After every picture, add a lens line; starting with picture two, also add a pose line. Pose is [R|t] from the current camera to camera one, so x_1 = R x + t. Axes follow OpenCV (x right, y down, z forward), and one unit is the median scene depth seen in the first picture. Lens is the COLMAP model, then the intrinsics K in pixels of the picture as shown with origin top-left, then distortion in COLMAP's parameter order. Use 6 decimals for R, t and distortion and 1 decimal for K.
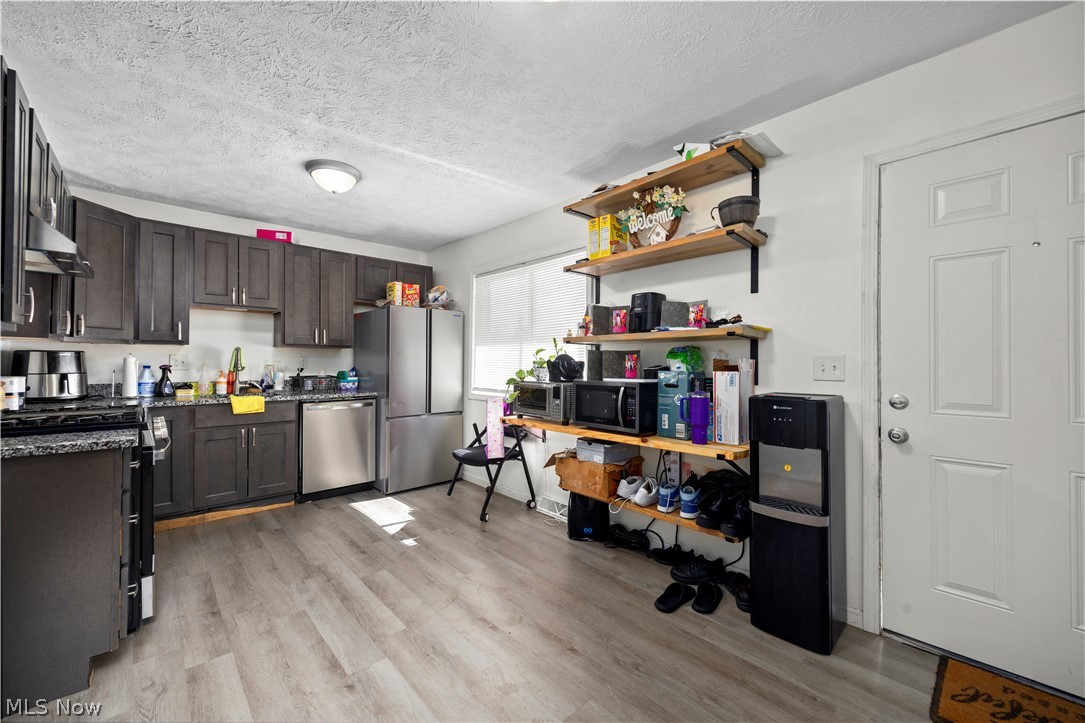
lens RADIAL K [[429.7, 0, 544.3], [0, 429.7, 360.5], [0, 0, 1]] dist [-0.002039, -0.000165]
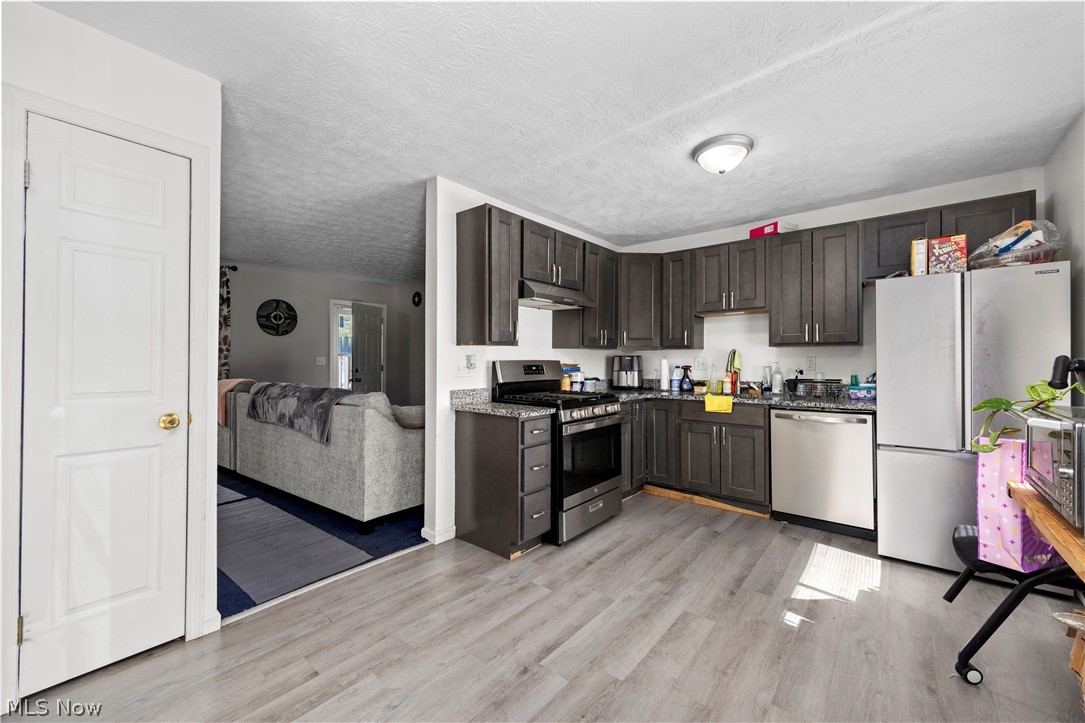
lens RADIAL K [[429.7, 0, 541.5], [0, 429.7, 360.1], [0, 0, 1]] dist [-0.002039, -0.000165]
pose [[0.124476, -0.007003, -0.992198, 0.284253], [0.004631, 0.999968, -0.006477, 0.000866], [0.992212, -0.003789, 0.124504, 0.426305]]
